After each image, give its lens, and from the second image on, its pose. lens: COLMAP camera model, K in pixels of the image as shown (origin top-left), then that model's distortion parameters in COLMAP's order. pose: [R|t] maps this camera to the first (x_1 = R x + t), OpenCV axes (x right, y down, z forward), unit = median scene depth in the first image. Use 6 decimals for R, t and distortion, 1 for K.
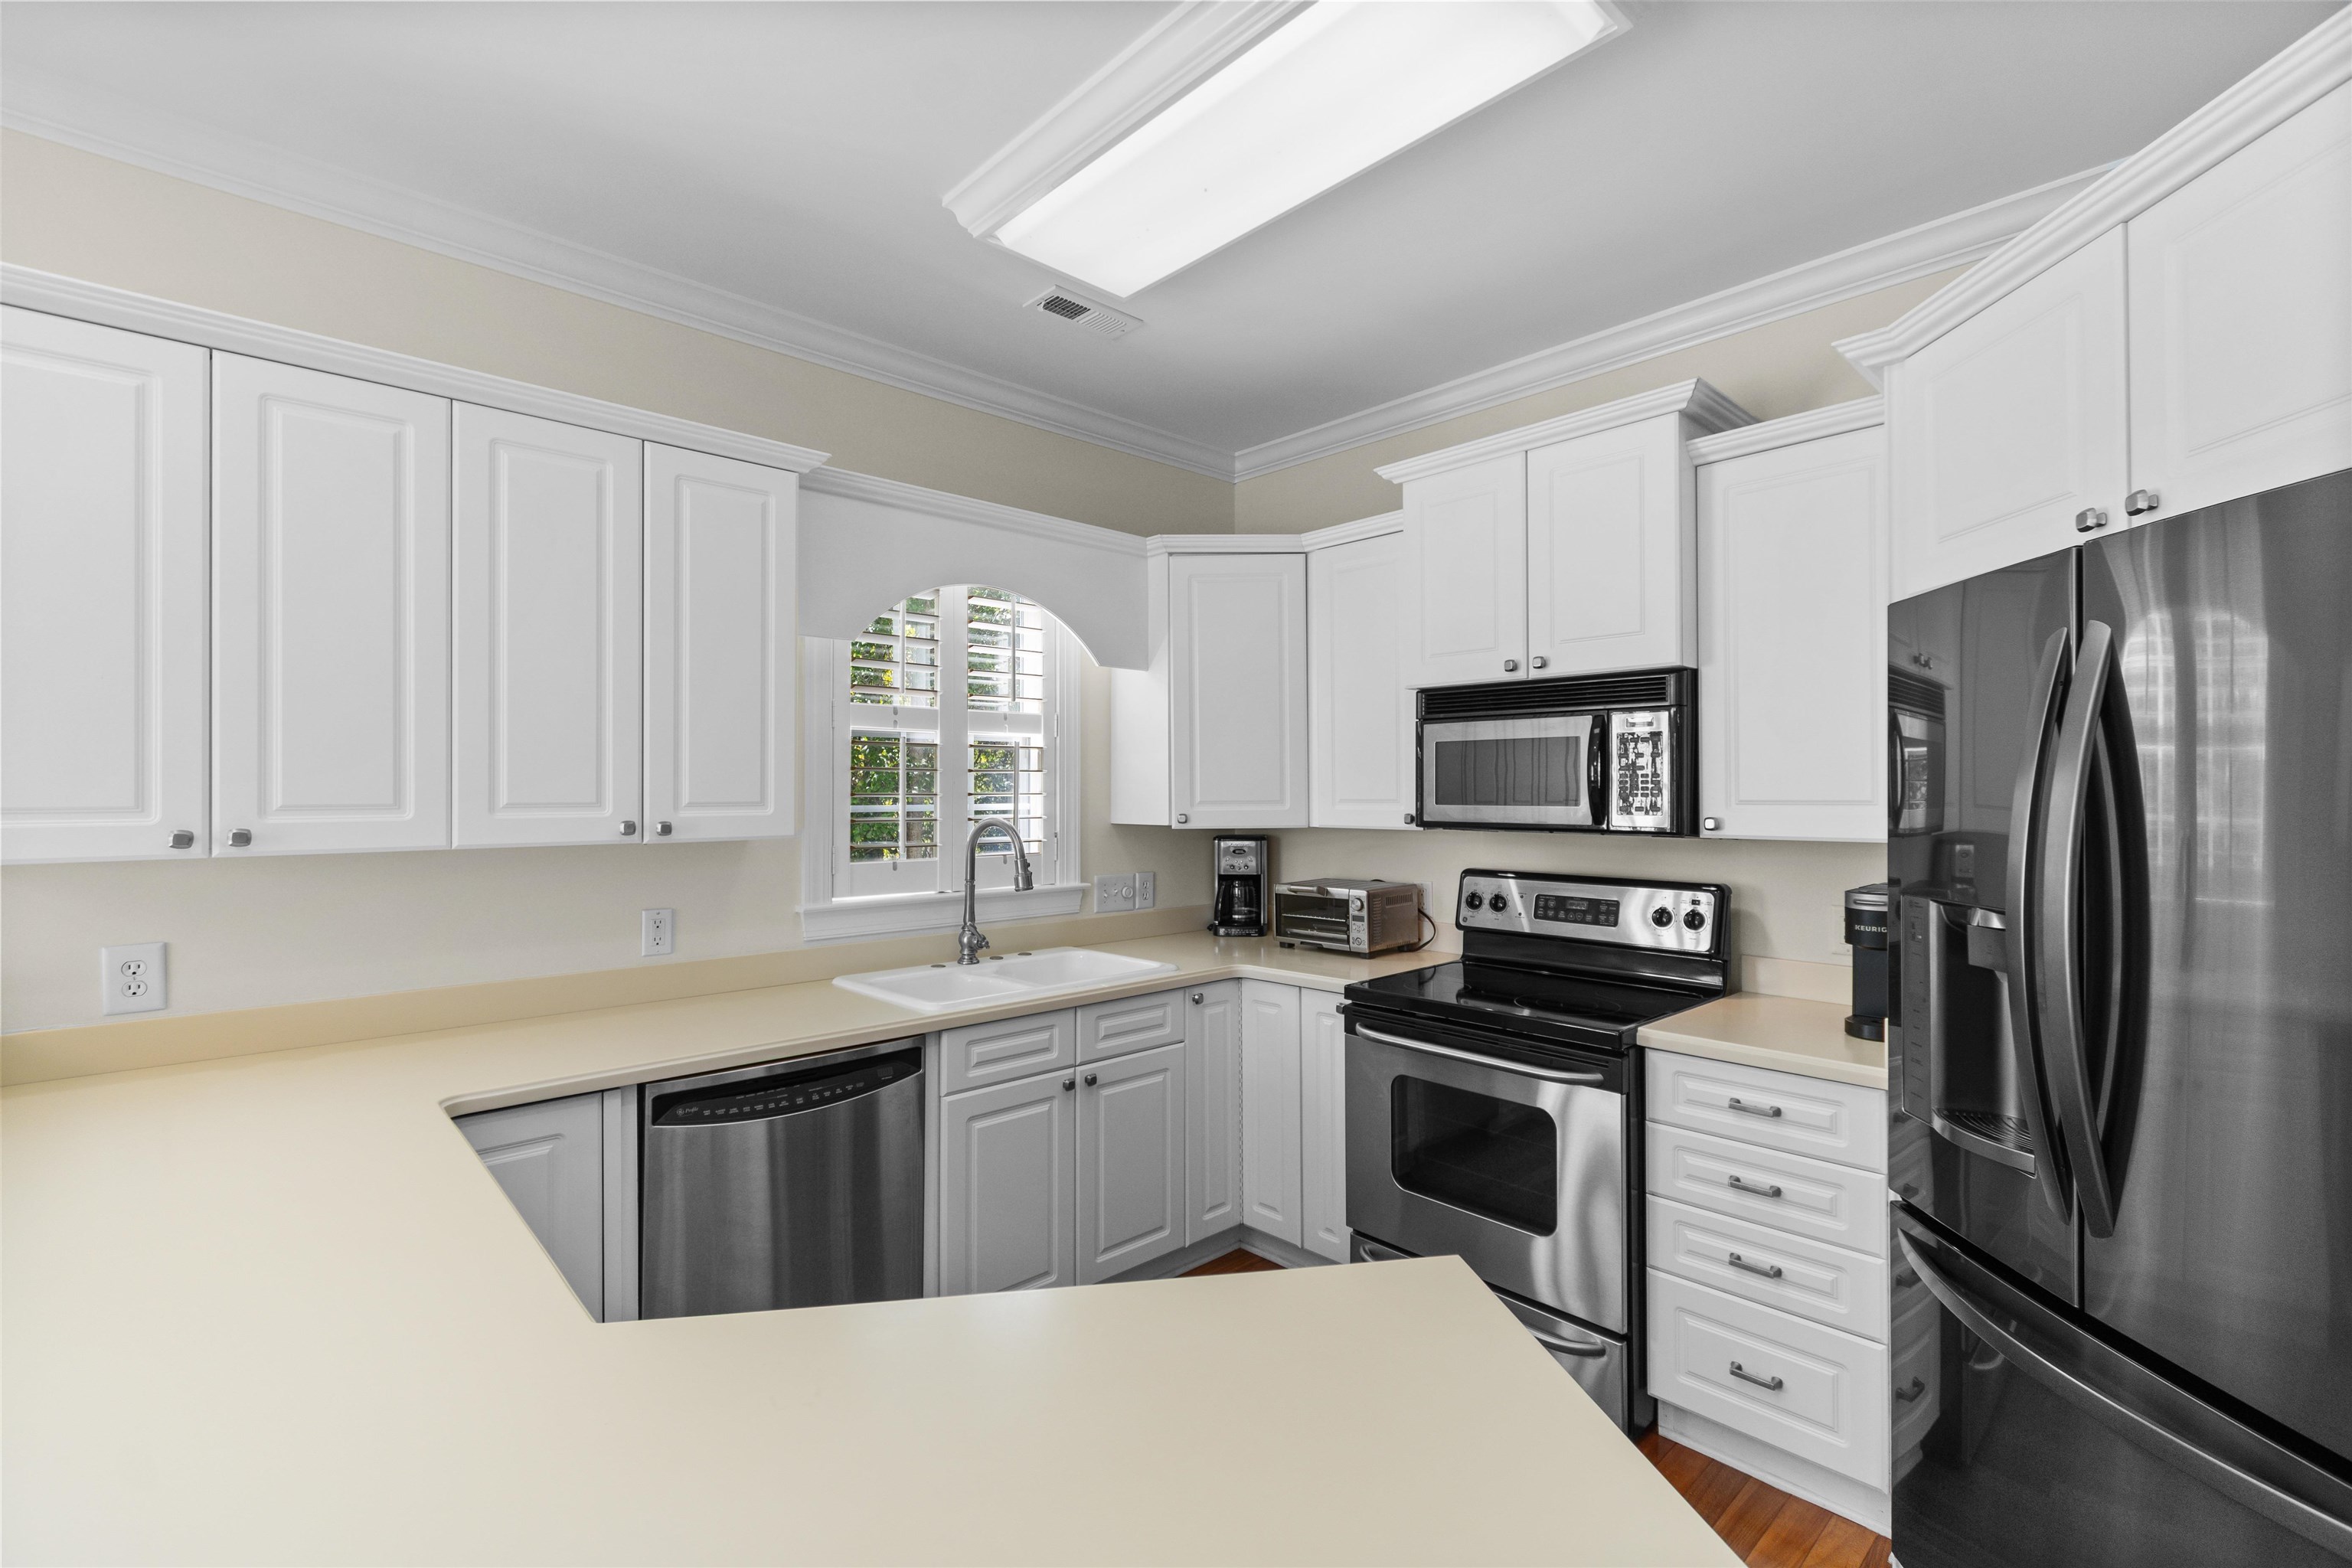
lens RADIAL K [[1029.5, 0, 1183.4], [0, 1029.5, 790.1], [0, 0, 1]] dist [0.002508, -0.000709]
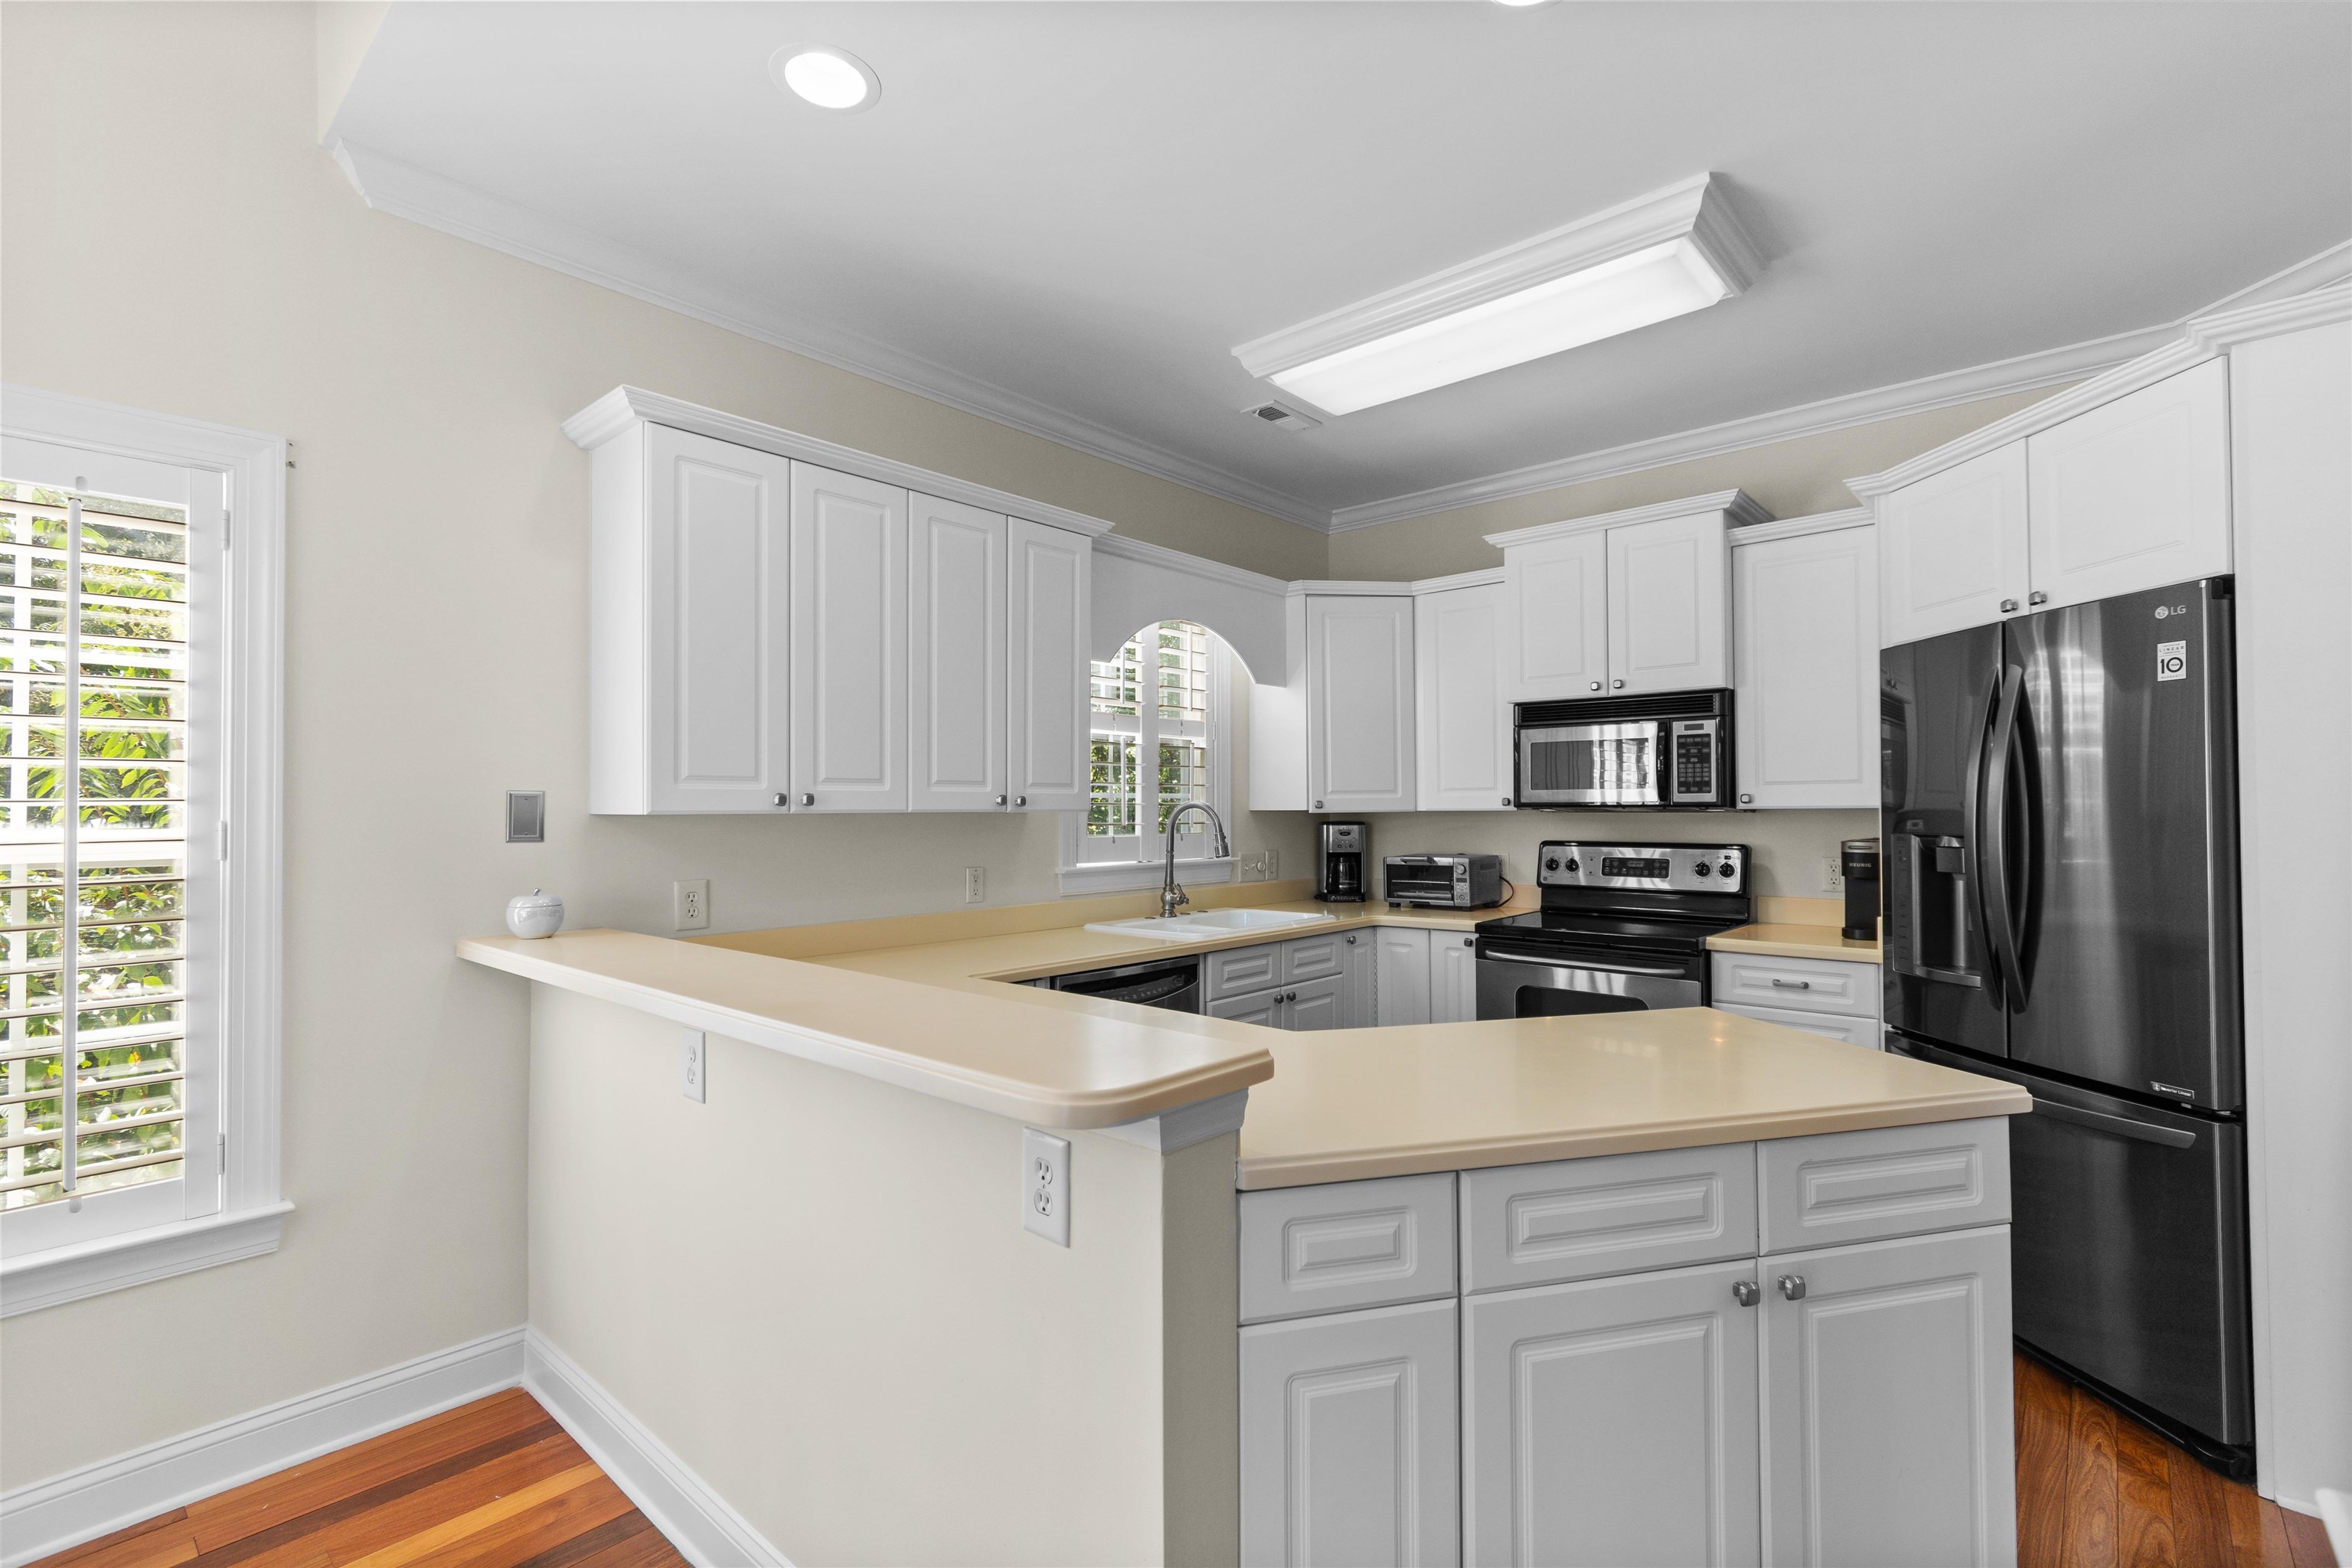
lens RADIAL K [[1055.8, 0, 1180.4], [0, 1055.8, 800.3], [0, 0, 1]] dist [0.001816, 0.000369]
pose [[0.995709, -0.001760, 0.092527, -0.342903], [0.002492, 0.999967, -0.007795, 0.038088], [-0.092511, 0.007992, 0.995680, -0.325819]]
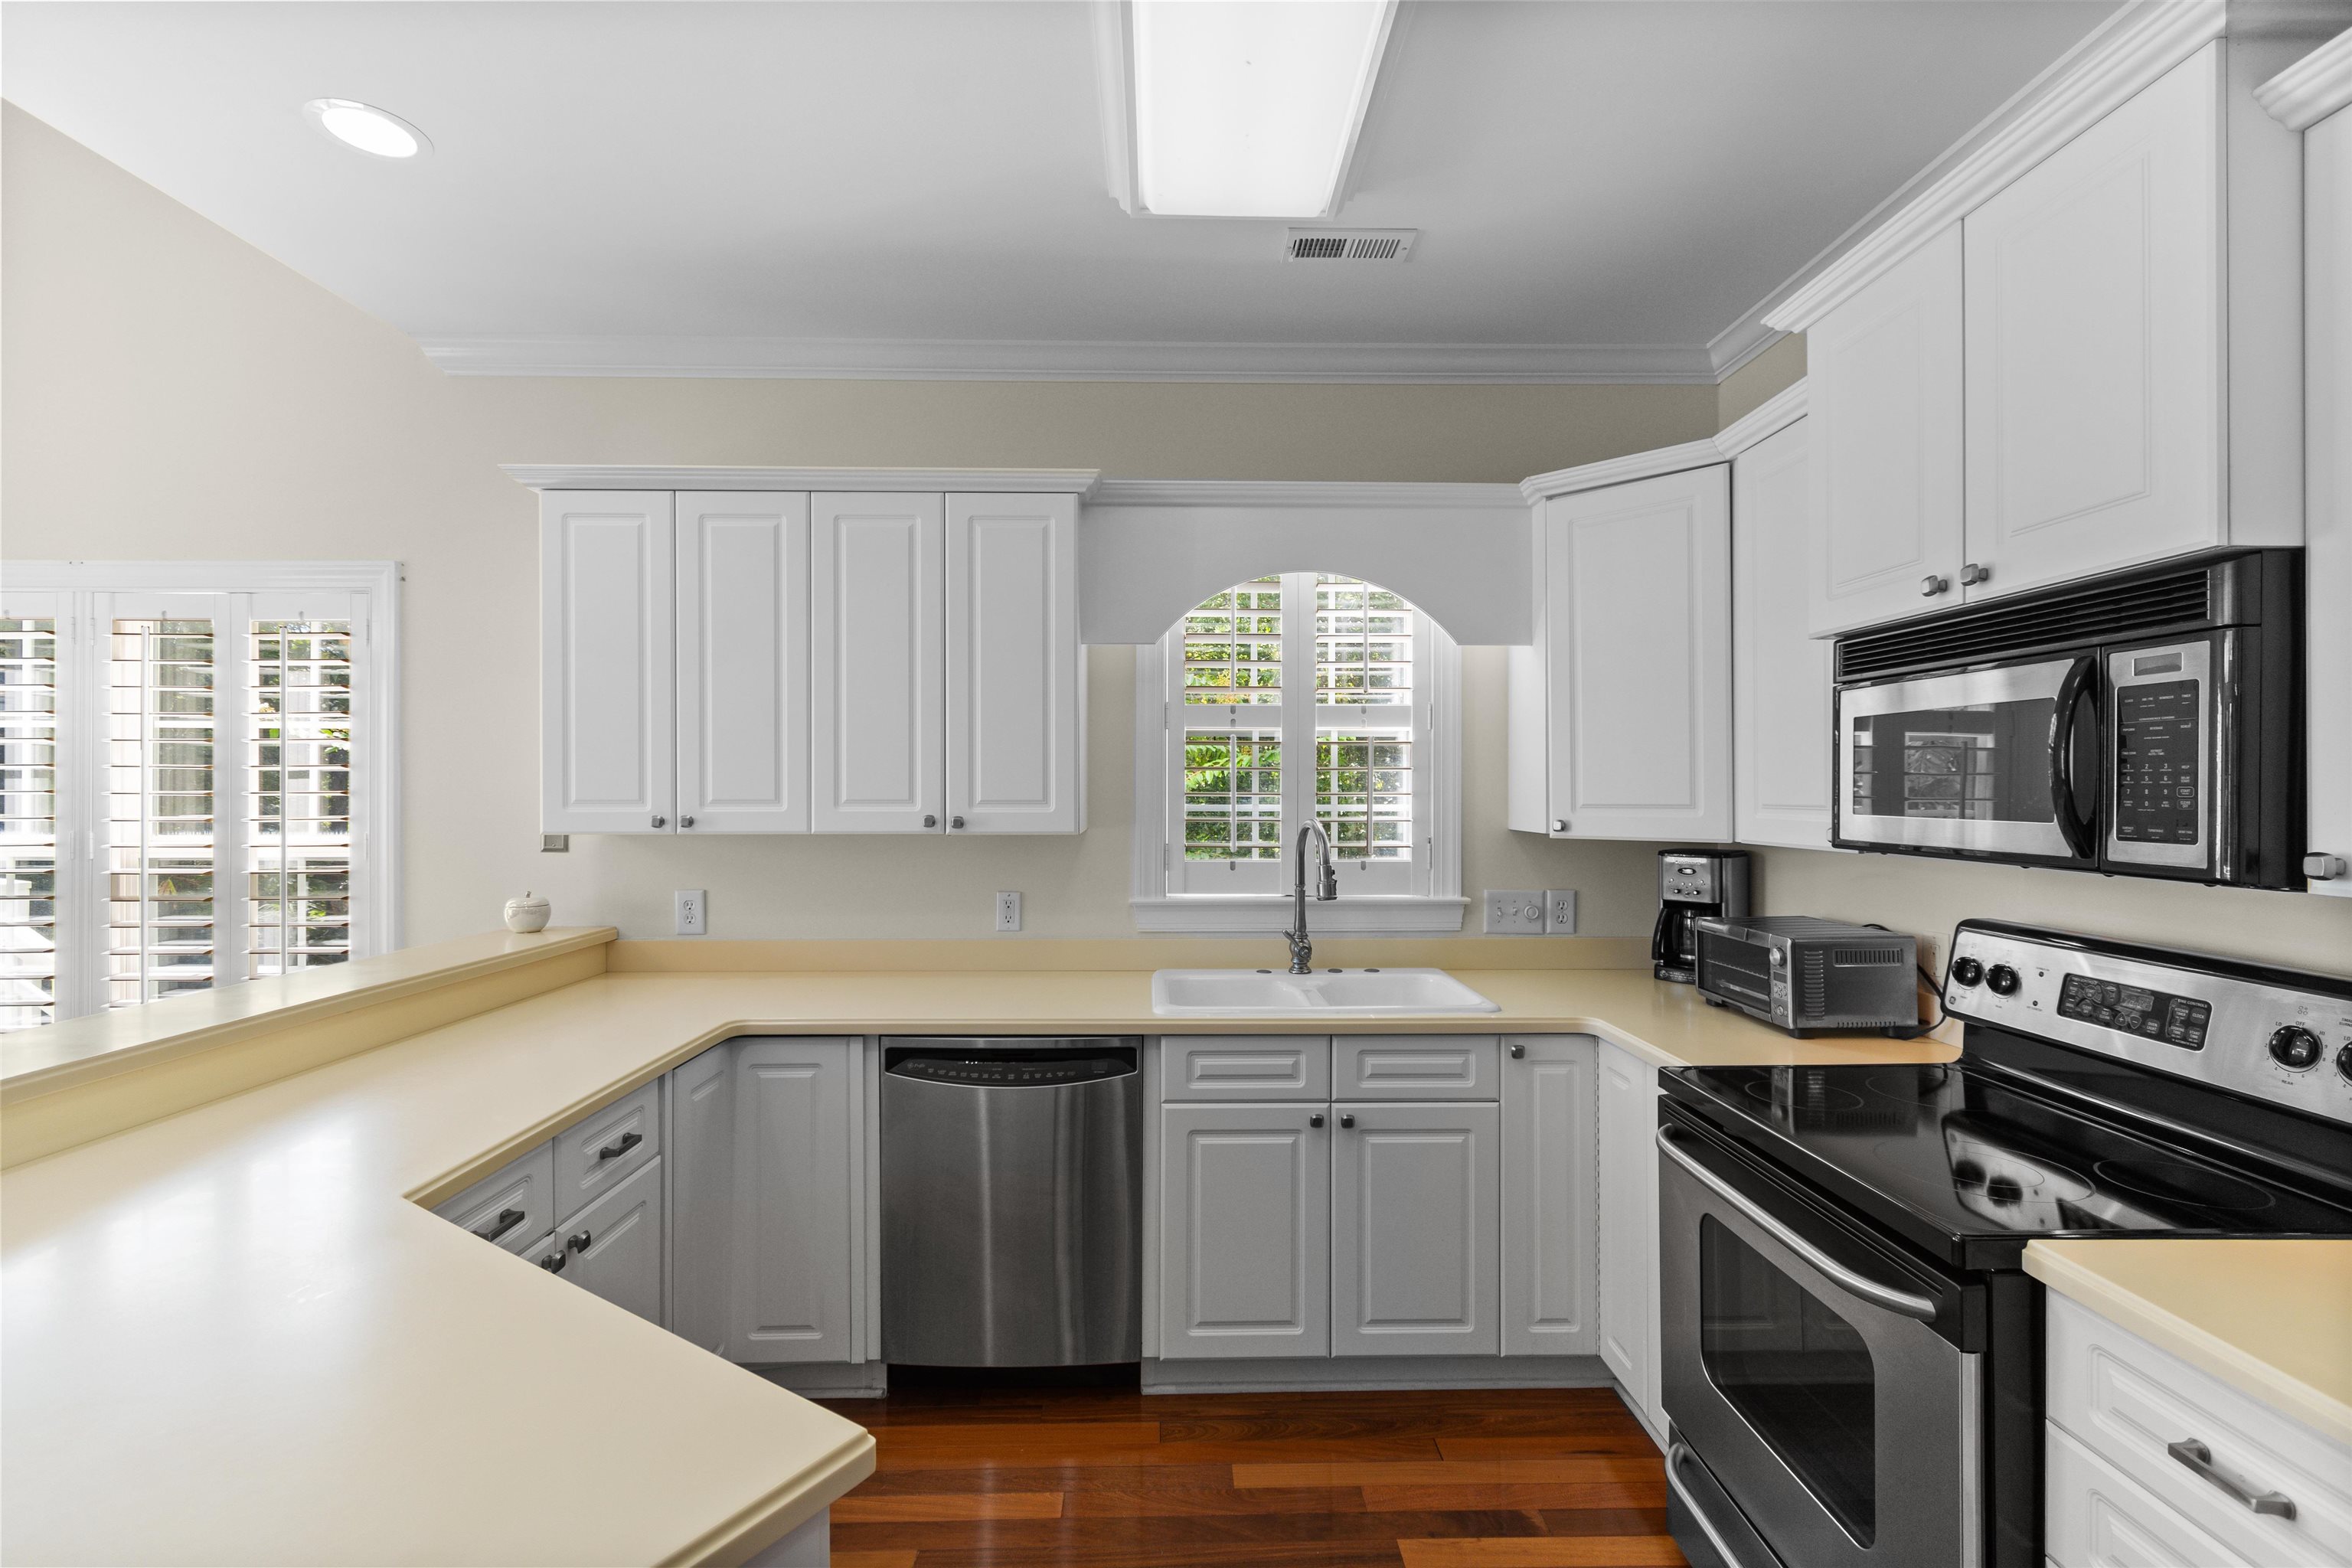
lens RADIAL K [[1029.5, 0, 1183.4], [0, 1029.5, 790.1], [0, 0, 1]] dist [0.002508, -0.000709]
pose [[0.742264, 0.003372, -0.670099, 0.377341], [-0.001259, 0.999993, 0.003637, -0.003036], [0.670106, -0.001856, 0.742263, 0.247298]]
